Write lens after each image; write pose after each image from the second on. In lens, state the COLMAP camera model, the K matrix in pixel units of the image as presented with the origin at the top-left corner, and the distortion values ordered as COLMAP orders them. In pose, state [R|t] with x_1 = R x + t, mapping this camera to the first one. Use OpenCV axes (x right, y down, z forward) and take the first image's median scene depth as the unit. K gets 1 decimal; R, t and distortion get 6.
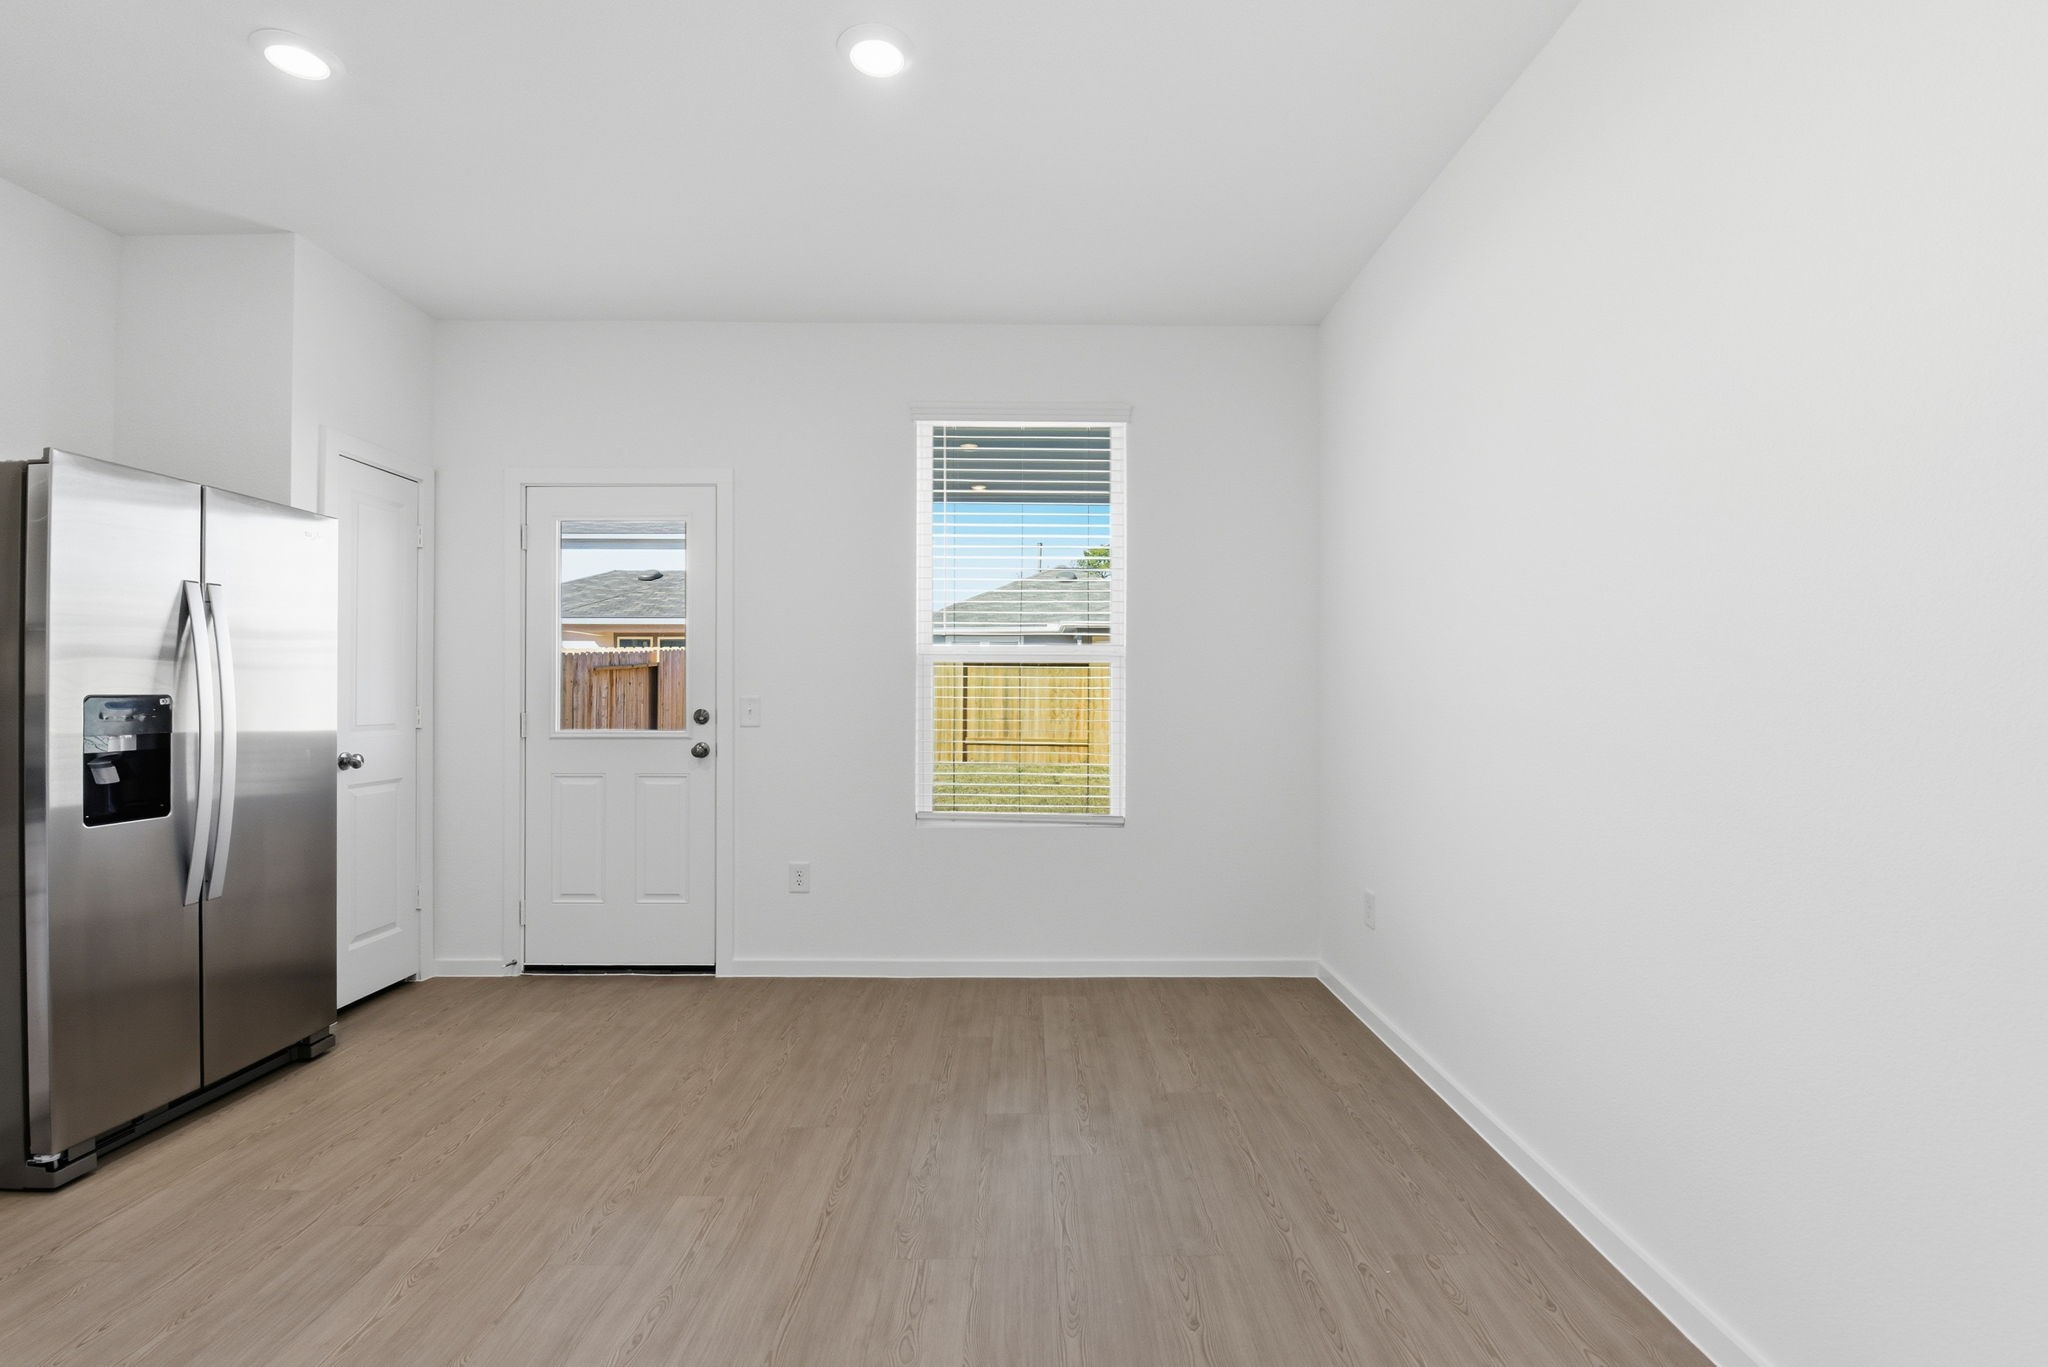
lens RADIAL K [[909.9, 0, 1024.9], [0, 909.9, 690.8], [0, 0, 1]] dist [-0.000675, -0.000084]
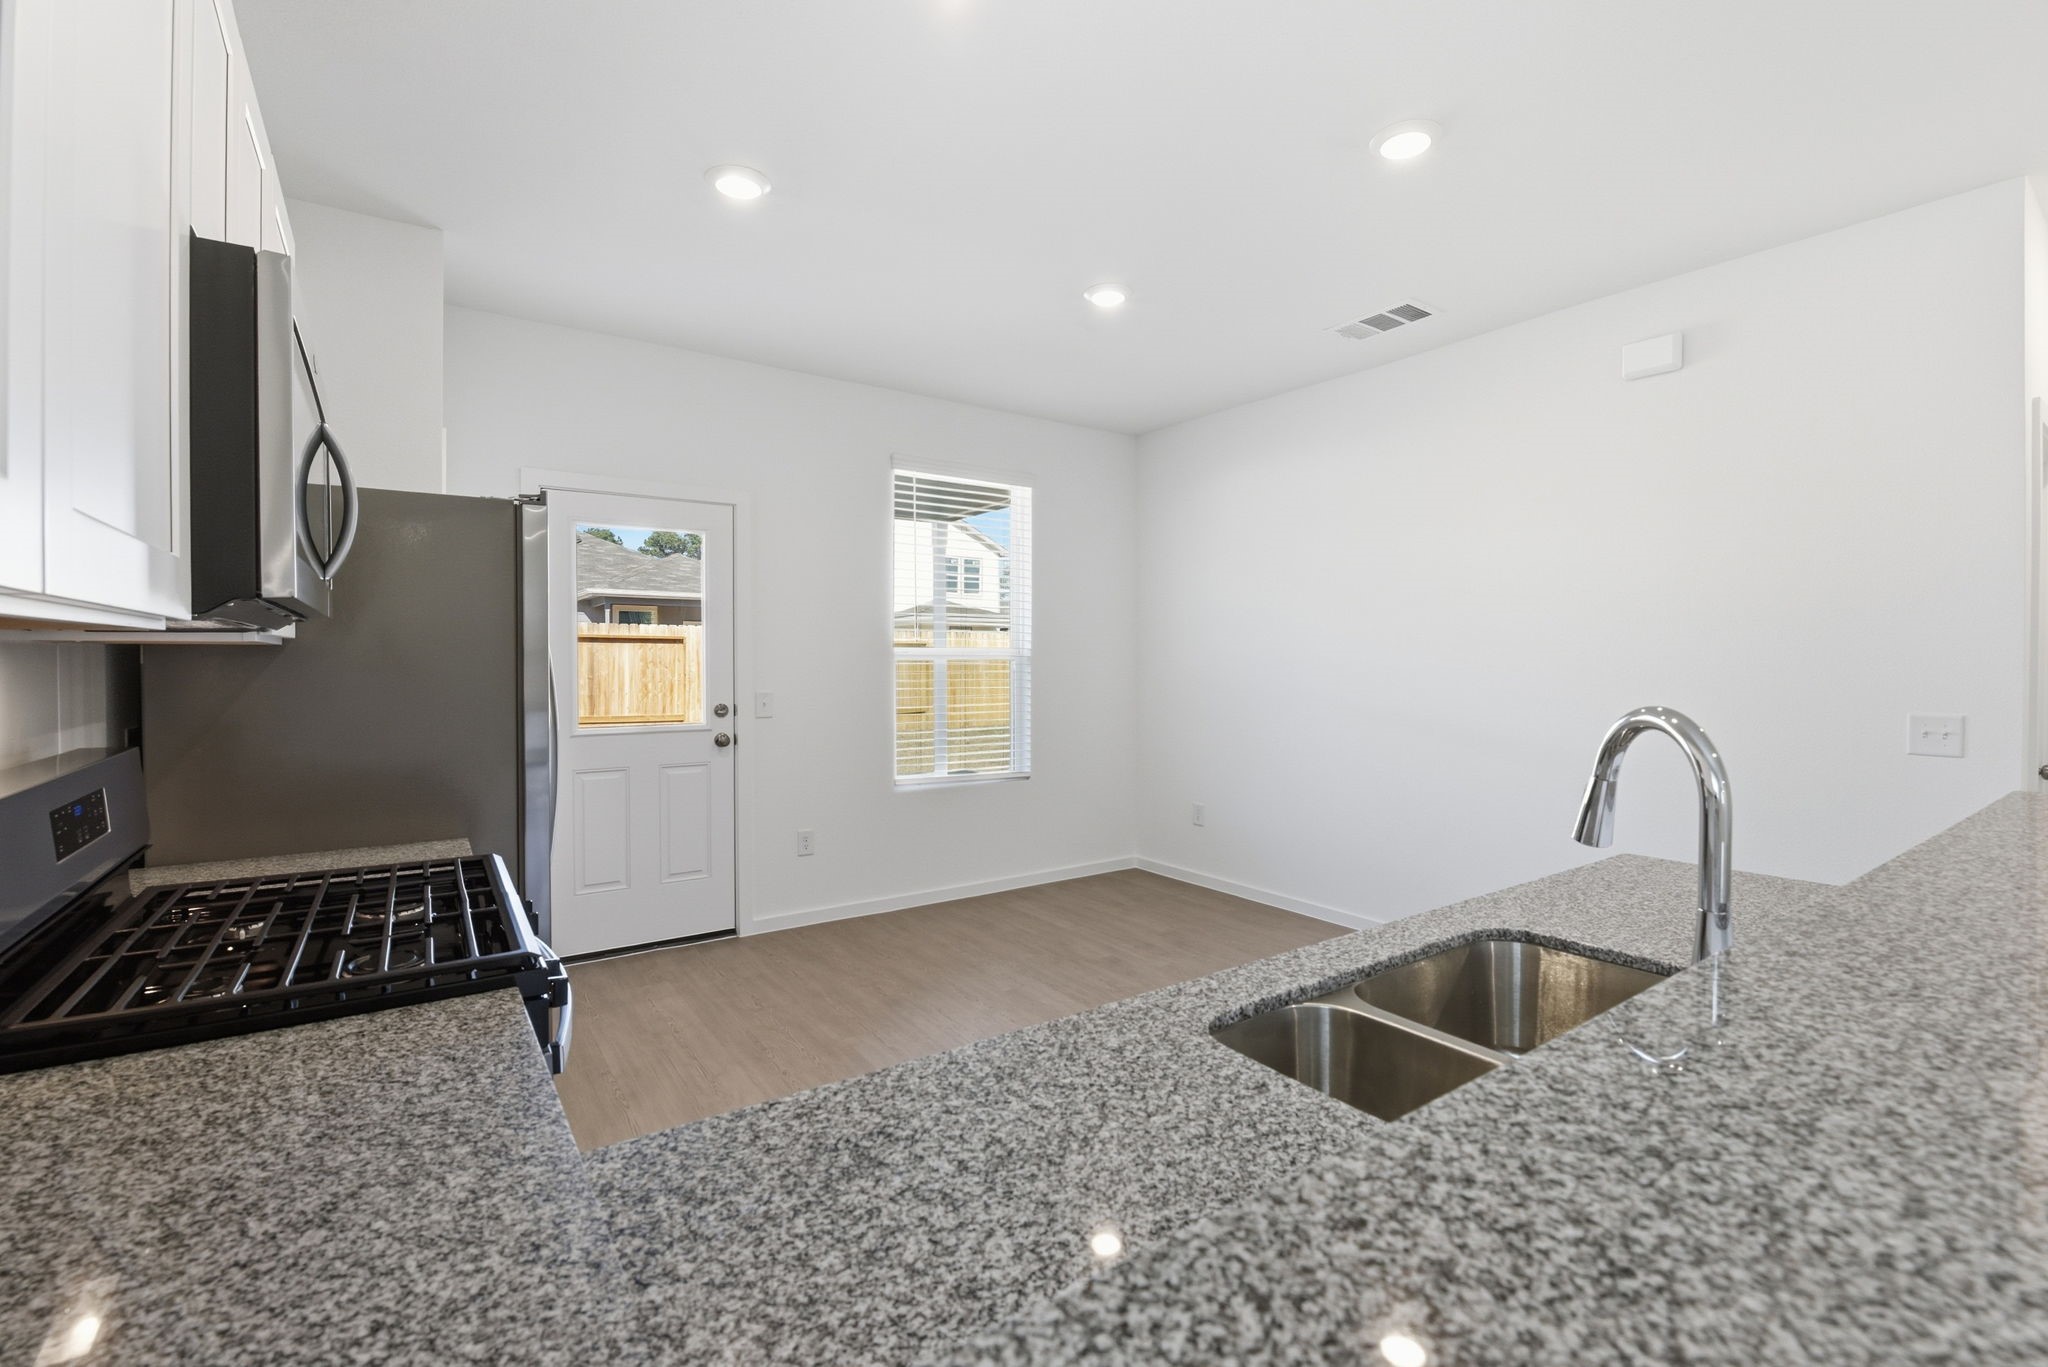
lens RADIAL K [[895.3, 0, 1033.3], [0, 895.3, 676.7], [0, 0, 1]] dist [0.001826, -0.011473]
pose [[0.814693, -0.008722, 0.579827, -0.779139], [-0.003358, 0.999799, 0.019758, -0.041559], [-0.579883, -0.018044, 0.814500, -0.142596]]
